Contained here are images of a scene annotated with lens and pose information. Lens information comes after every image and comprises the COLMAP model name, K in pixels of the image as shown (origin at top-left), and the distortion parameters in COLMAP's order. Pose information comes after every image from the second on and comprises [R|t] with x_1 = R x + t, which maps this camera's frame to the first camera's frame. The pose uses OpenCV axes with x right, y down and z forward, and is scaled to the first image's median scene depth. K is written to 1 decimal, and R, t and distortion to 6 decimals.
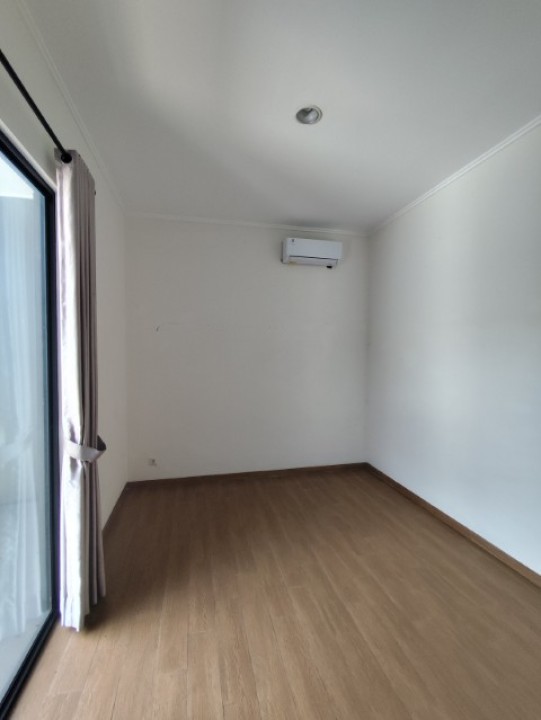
lens RADIAL K [[328.0, 0, 270.7], [0, 328.0, 357.3], [0, 0, 1]] dist [-0.004038, -0.002371]
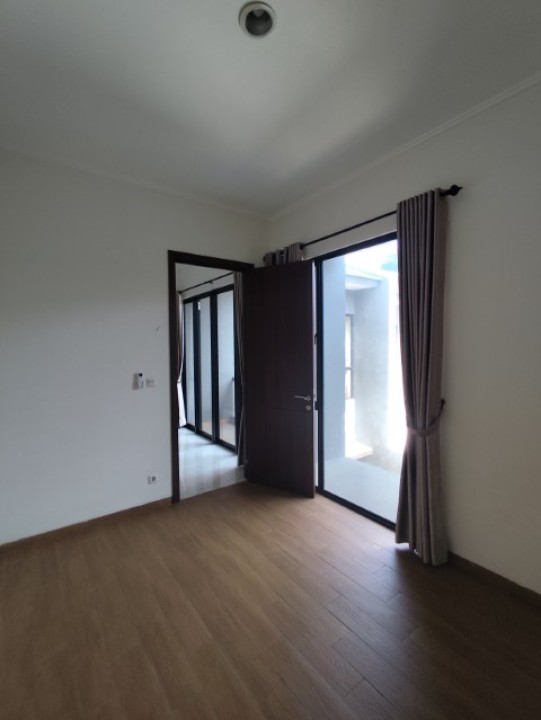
lens RADIAL K [[328.0, 0, 270.9], [0, 328.0, 358.9], [0, 0, 1]] dist [-0.004038, -0.002371]
pose [[-0.918061, 0.019044, -0.395981, 0.444841], [0.001167, 0.998971, 0.045338, -0.026862], [0.396437, 0.041161, -0.917139, 1.949572]]
